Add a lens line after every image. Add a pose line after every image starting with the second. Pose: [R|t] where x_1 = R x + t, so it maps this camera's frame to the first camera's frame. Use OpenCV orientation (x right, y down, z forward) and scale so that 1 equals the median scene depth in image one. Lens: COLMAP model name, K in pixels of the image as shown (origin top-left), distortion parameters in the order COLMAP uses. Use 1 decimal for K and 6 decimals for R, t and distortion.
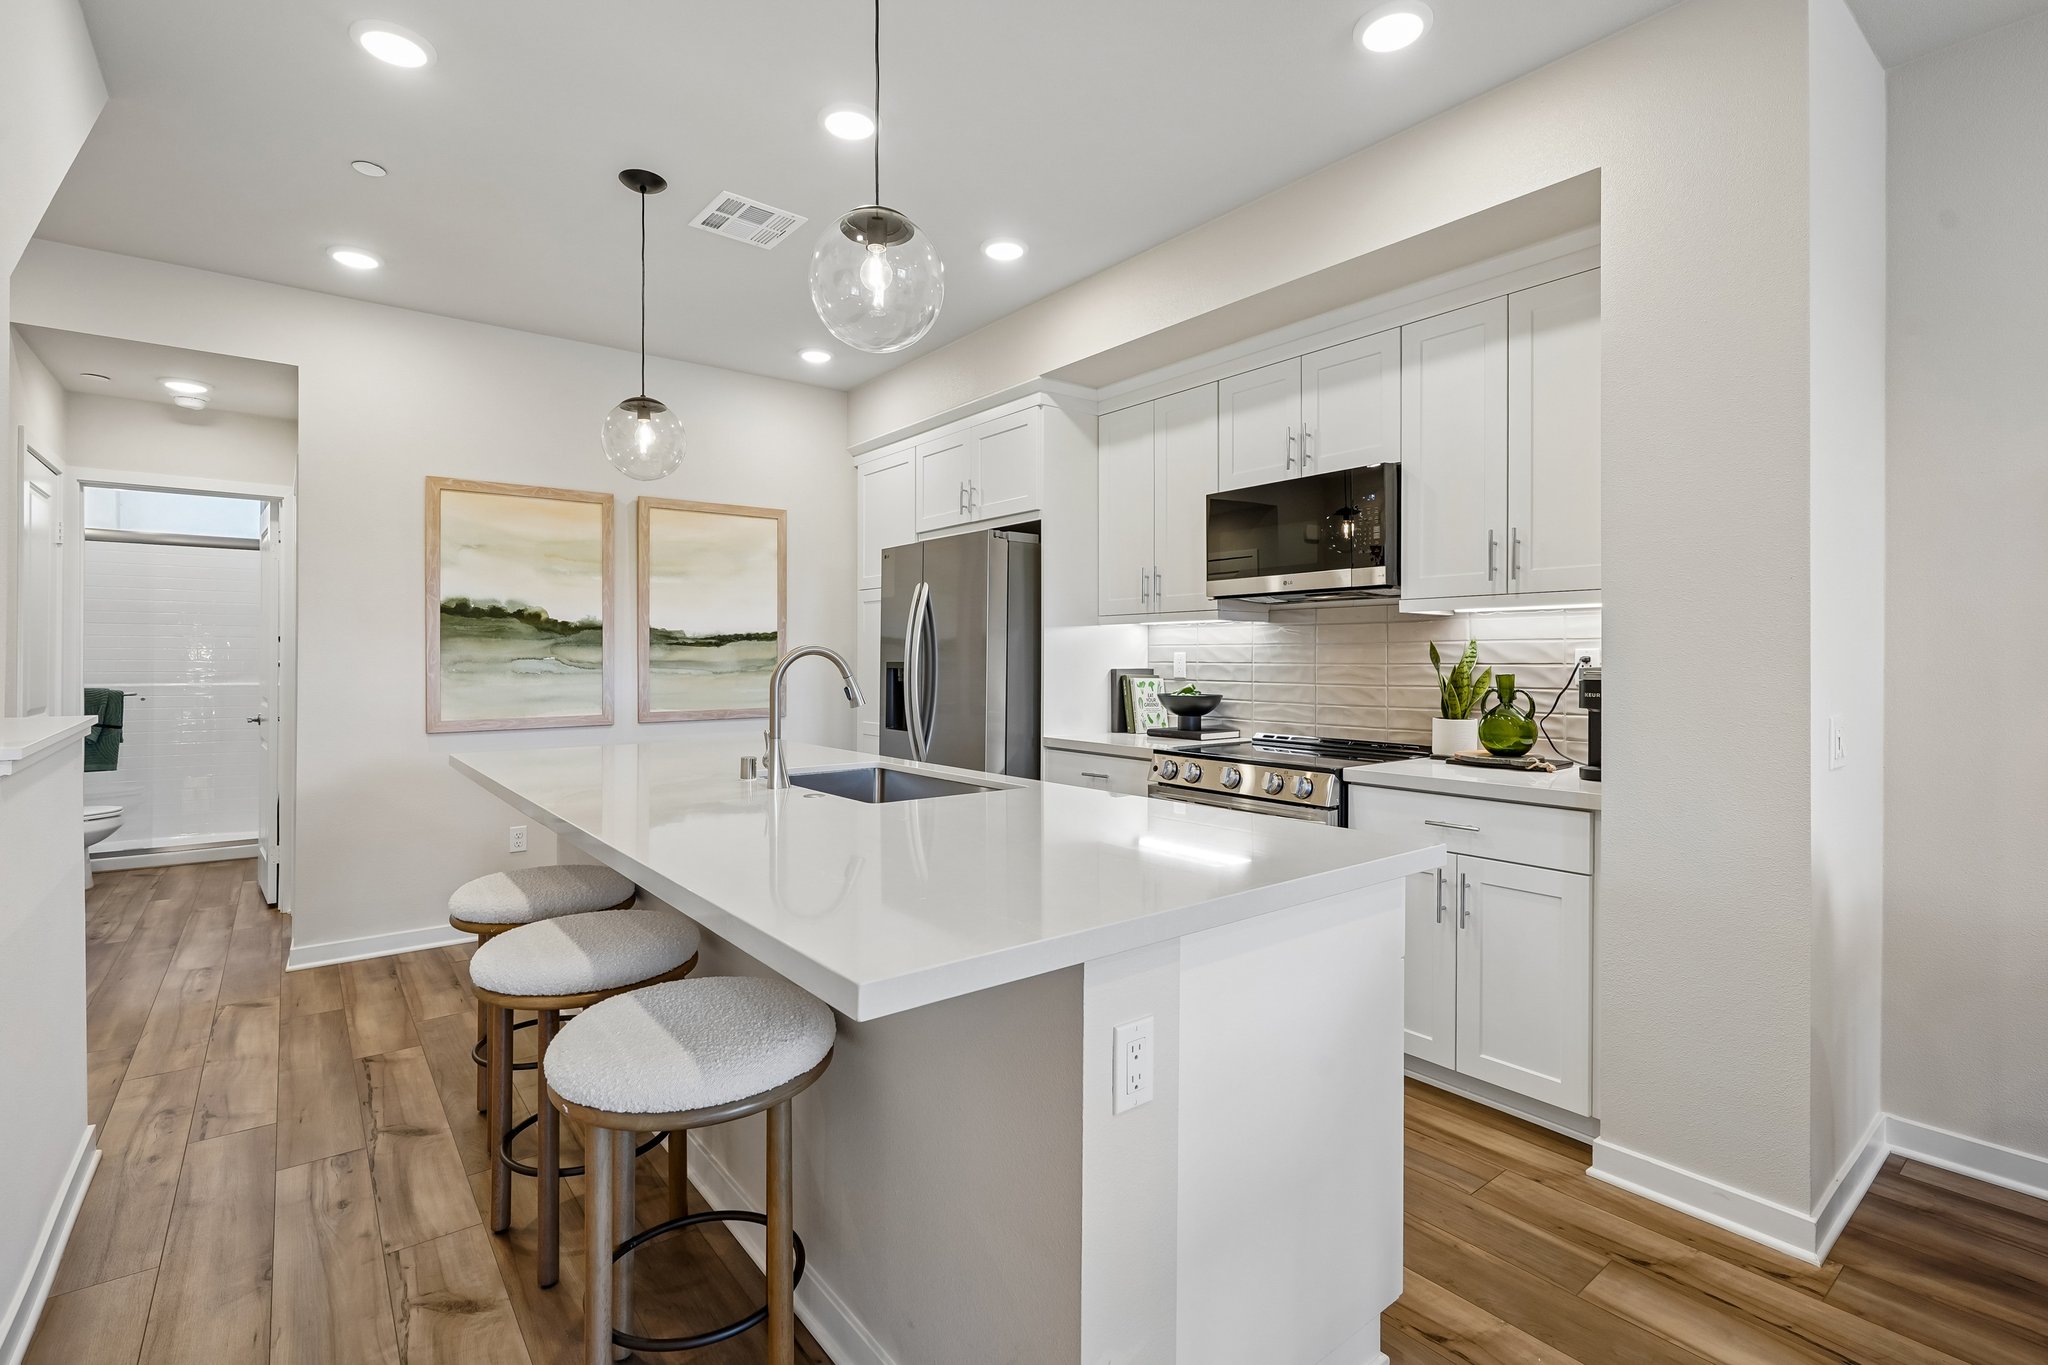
lens RADIAL K [[935.9, 0, 1020.5], [0, 935.9, 654.3], [0, 0, 1]] dist [-0.008288, 0.002824]
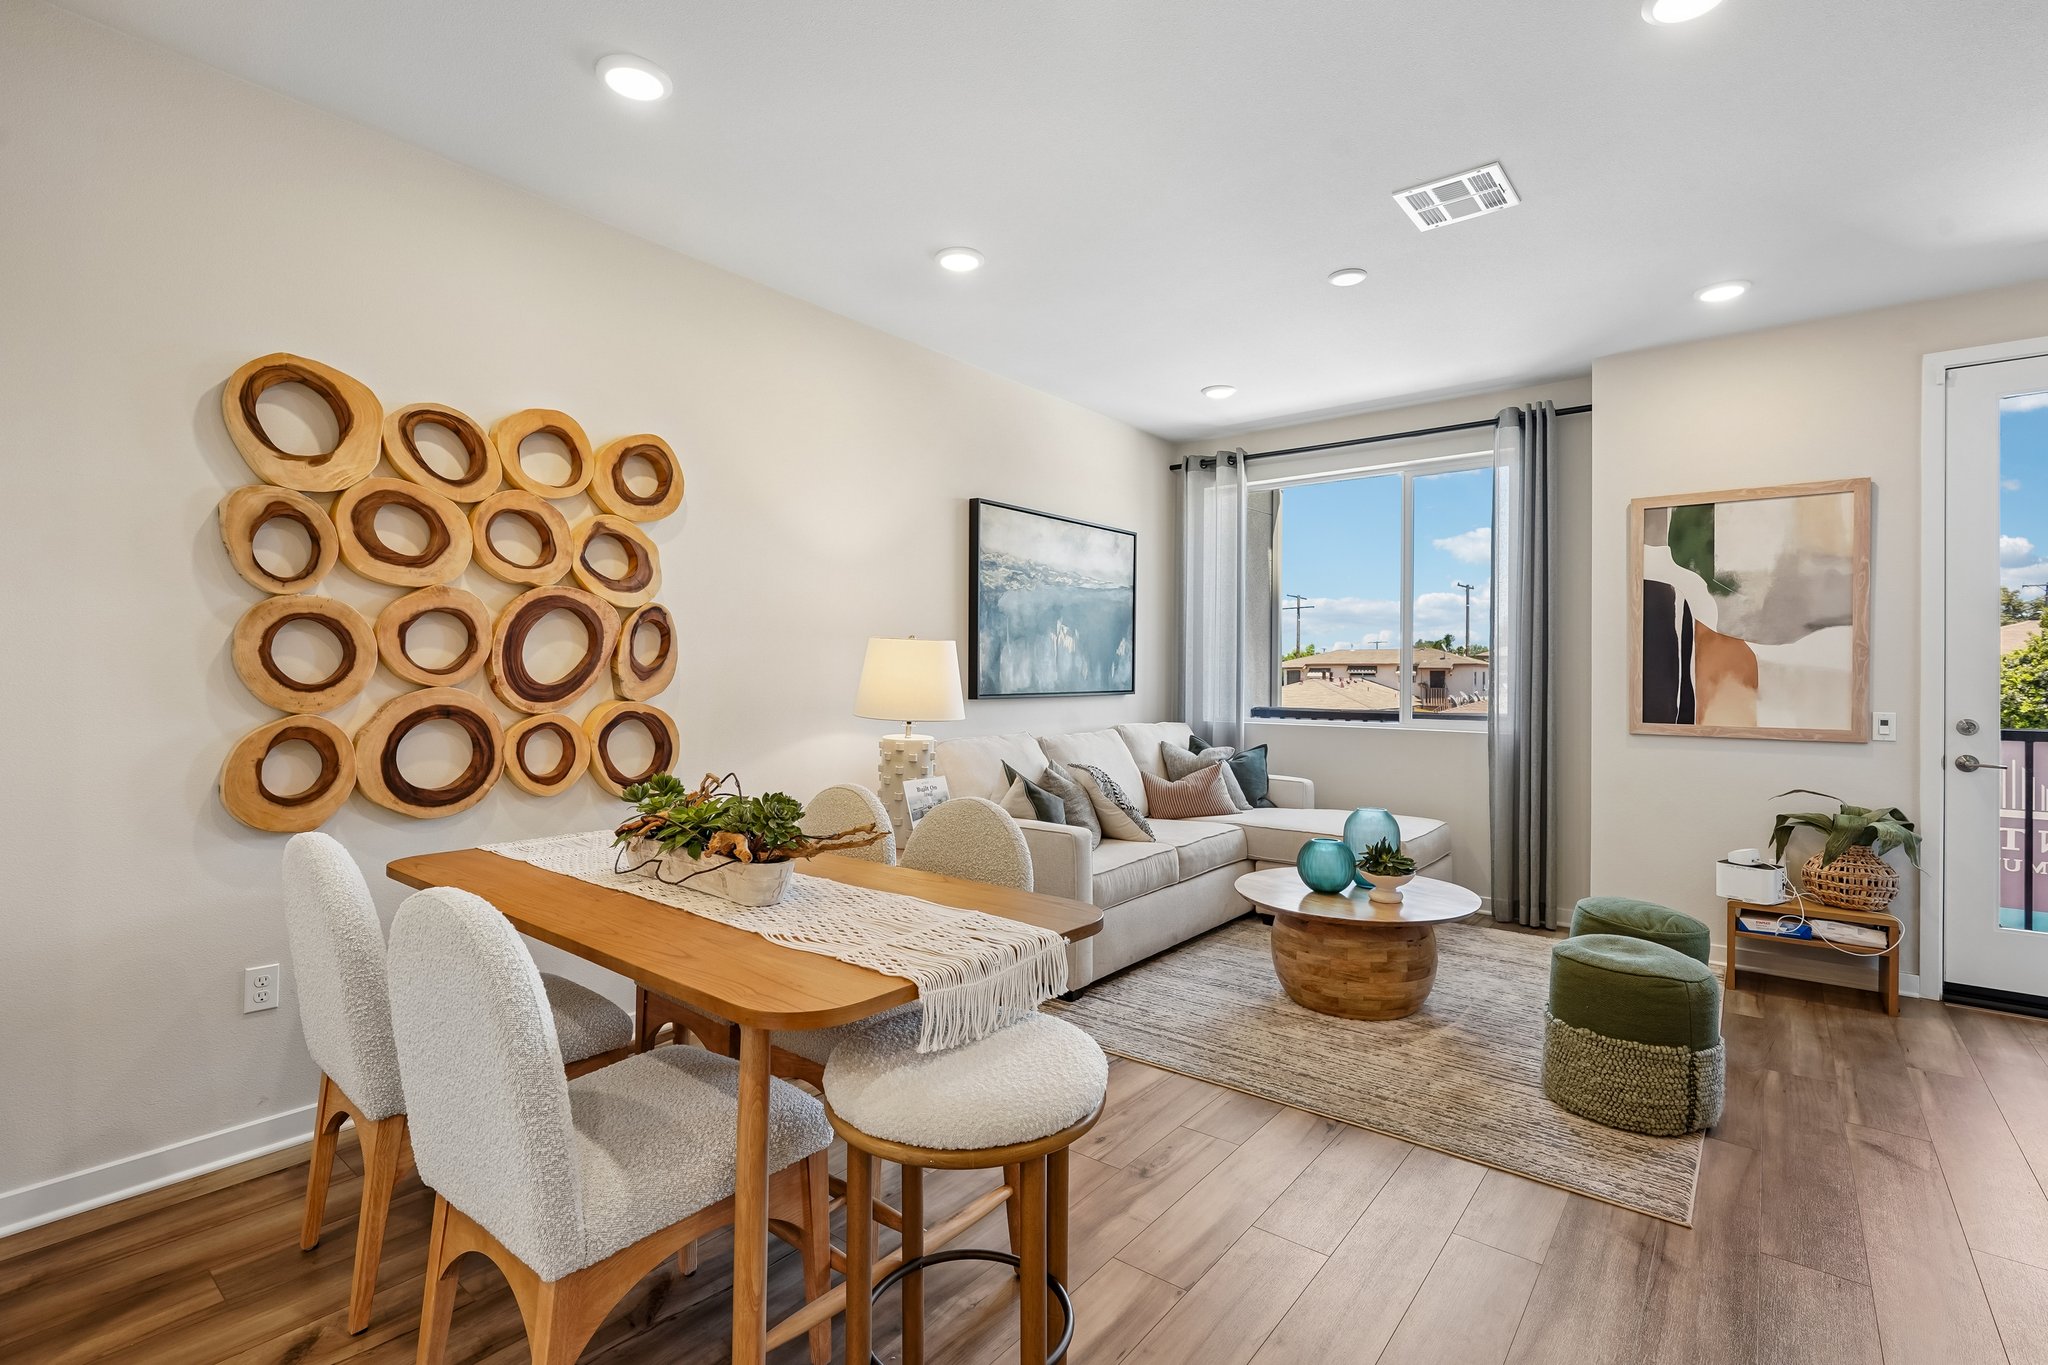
lens RADIAL K [[935.9, 0, 1032.9], [0, 935.9, 672.1], [0, 0, 1]] dist [-0.008288, 0.002824]
pose [[-0.235281, 0.002395, 0.971924, -0.064078], [-0.009926, 0.999939, -0.004866, 0.001842], [-0.971877, -0.010792, -0.235243, 0.141782]]
